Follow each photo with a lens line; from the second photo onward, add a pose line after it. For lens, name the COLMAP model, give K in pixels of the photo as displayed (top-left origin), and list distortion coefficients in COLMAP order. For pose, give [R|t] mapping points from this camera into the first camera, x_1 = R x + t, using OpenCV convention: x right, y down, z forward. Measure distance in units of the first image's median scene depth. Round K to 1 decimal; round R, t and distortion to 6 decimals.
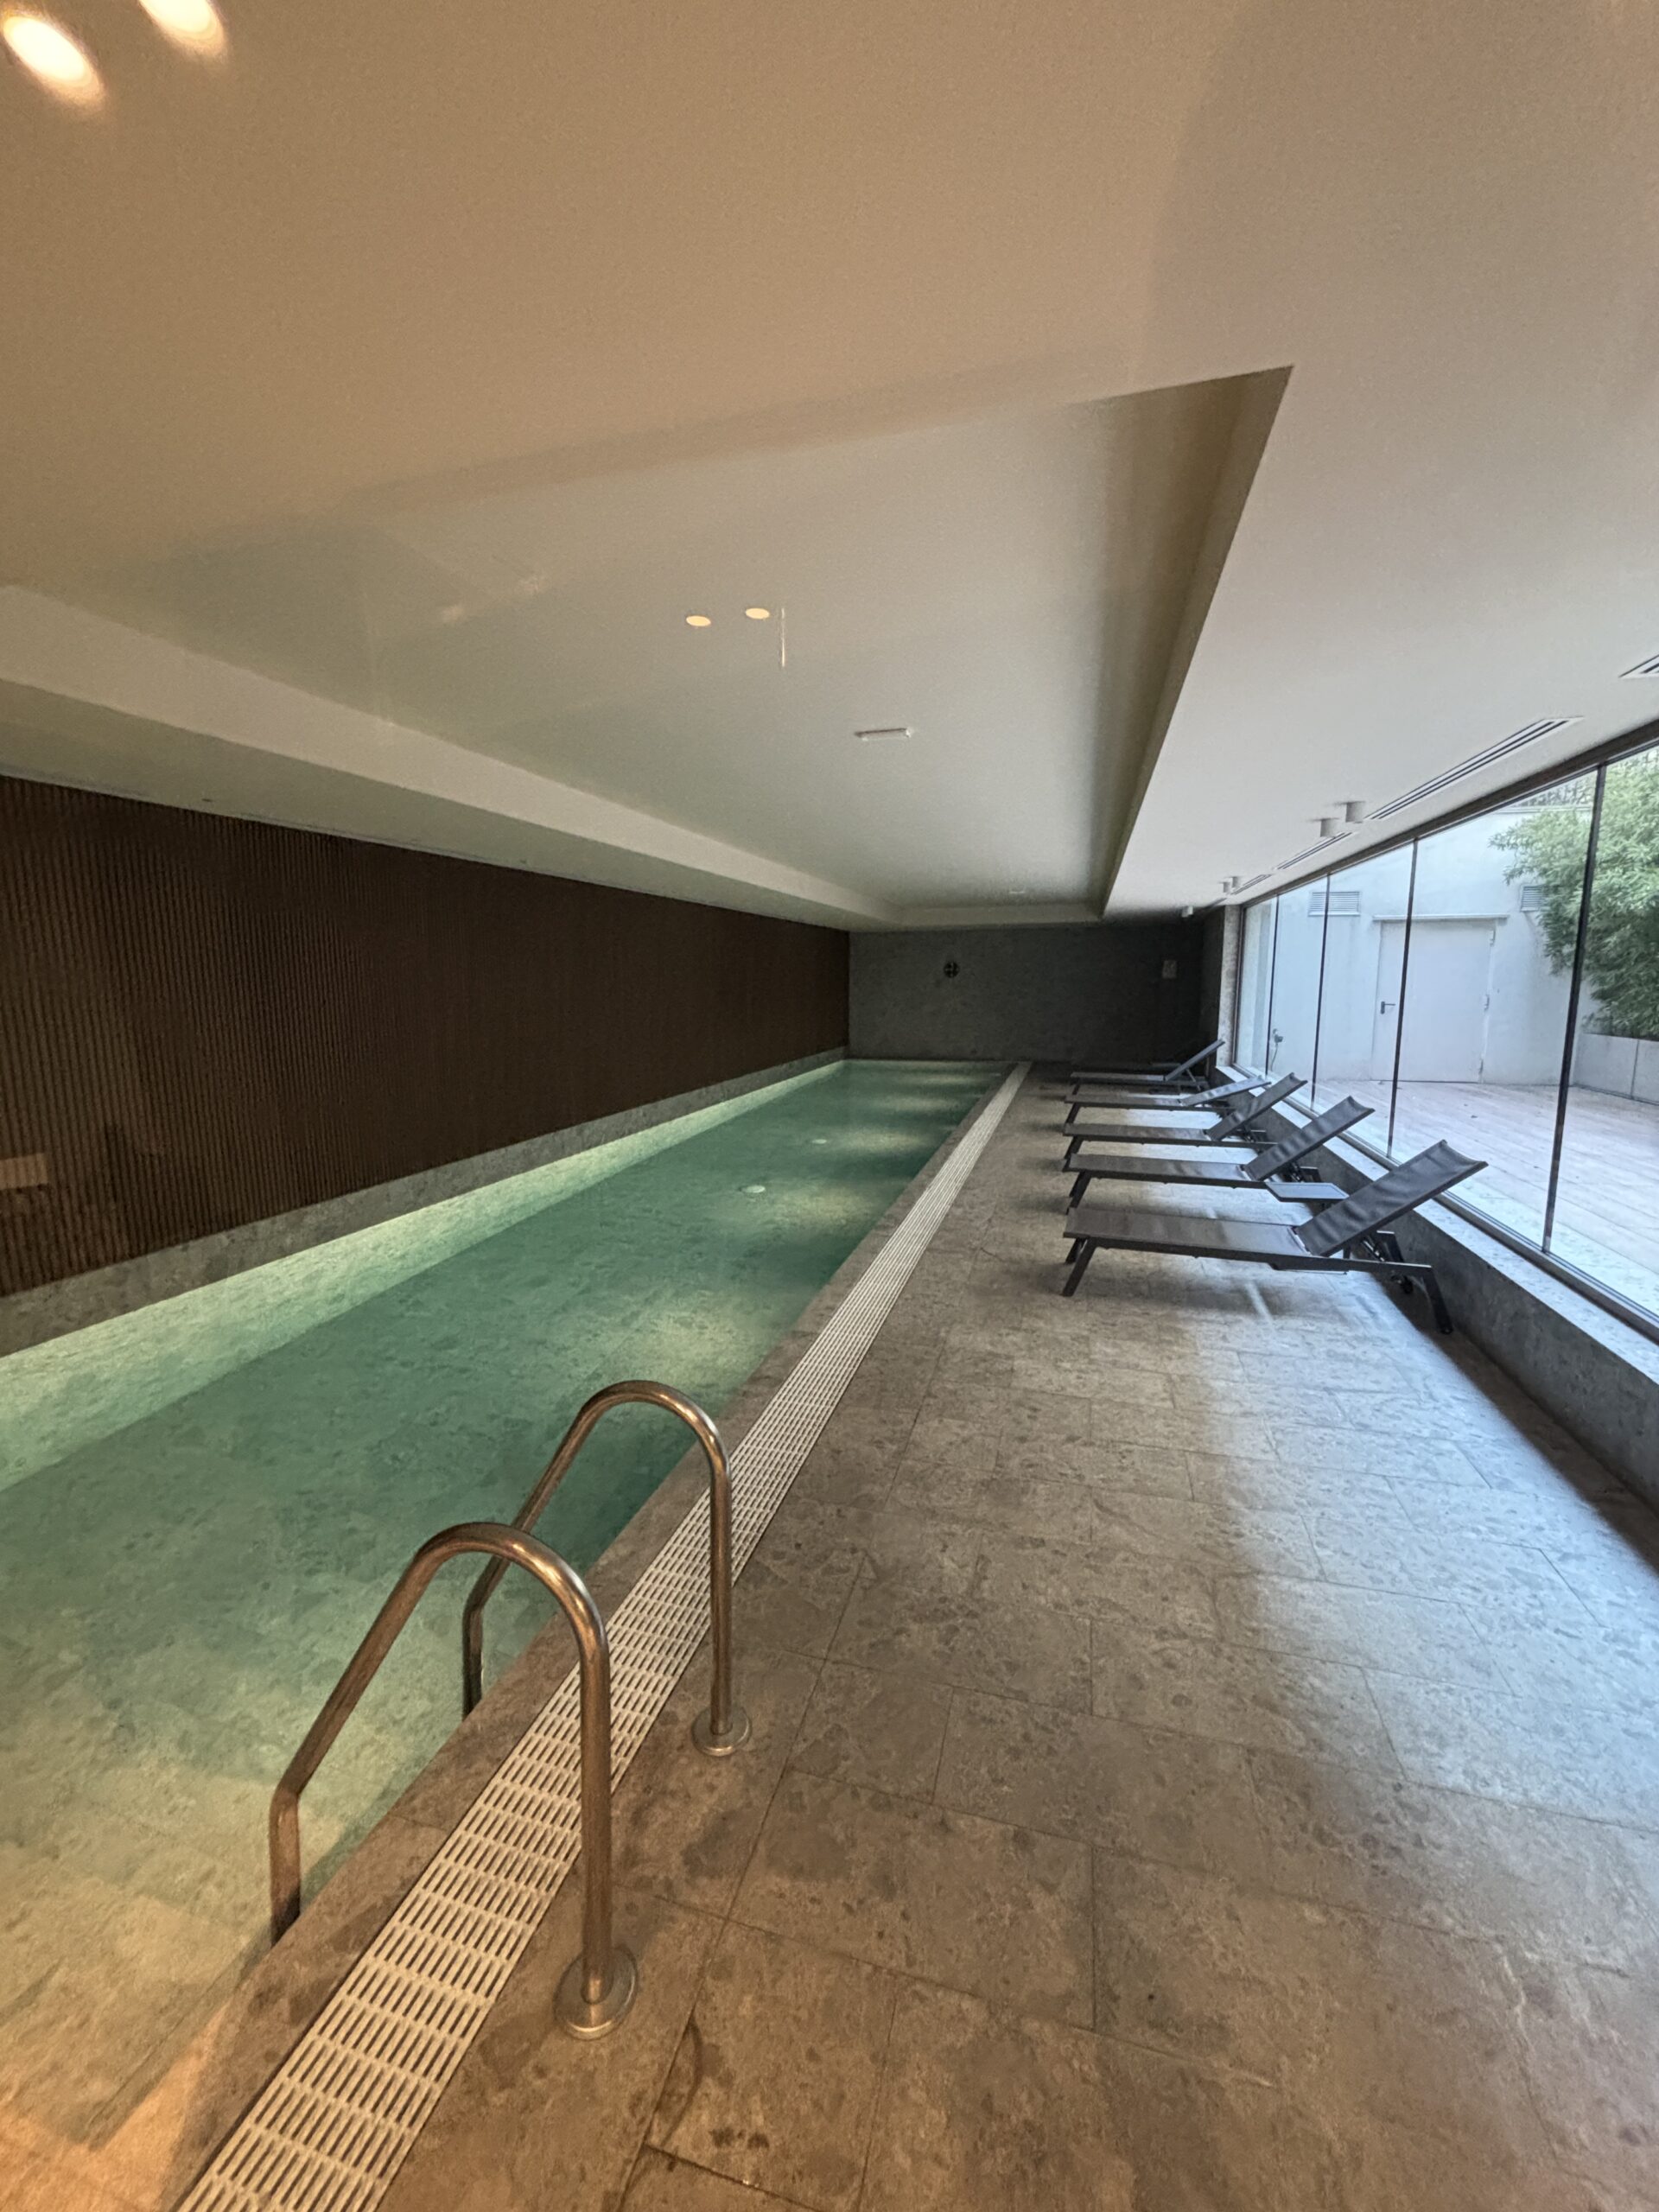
lens RADIAL K [[881.3, 0, 830.1], [0, 881.3, 1111.0], [0, 0, 1]] dist [-0.039055, 0.000612]
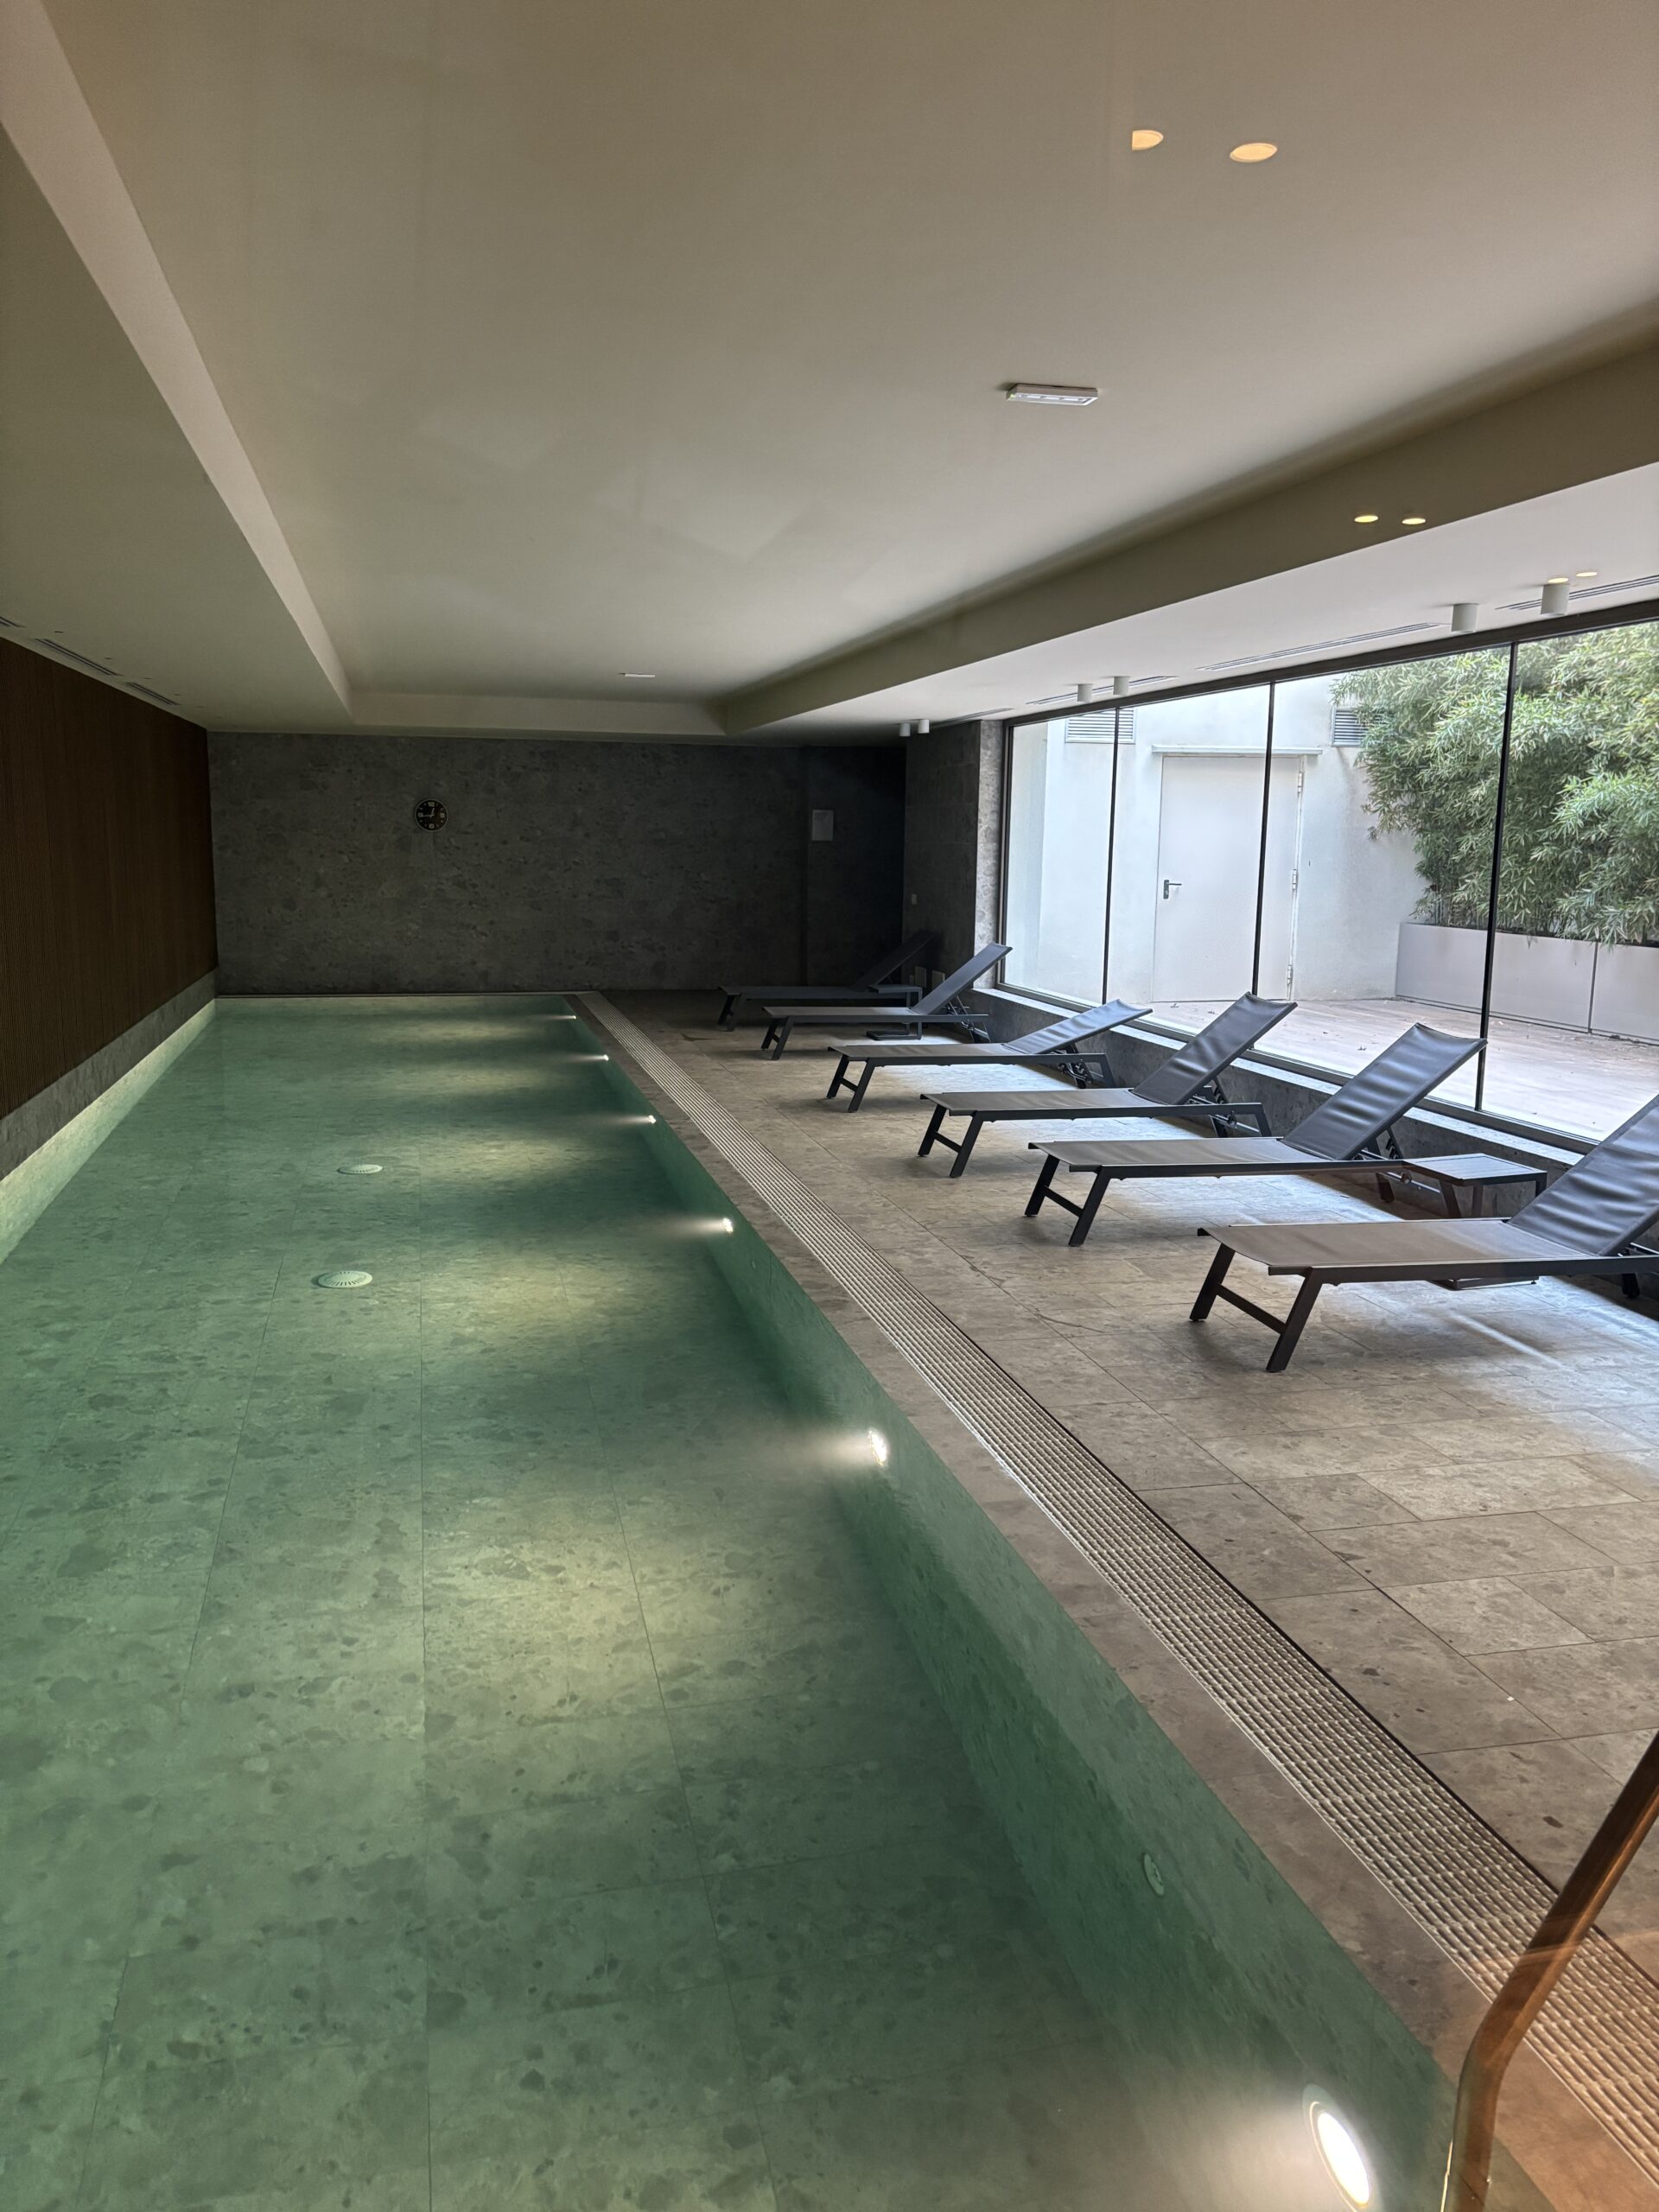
lens RADIAL K [[1692.1, 0, 829.2], [0, 1692.1, 1089.0], [0, 0, 1]] dist [0.072903, -0.003898]
pose [[0.838010, -0.062402, 0.542075, -0.501454], [0.061248, 0.997918, 0.020193, -0.022131], [-0.542207, 0.016279, 0.840087, 0.140833]]
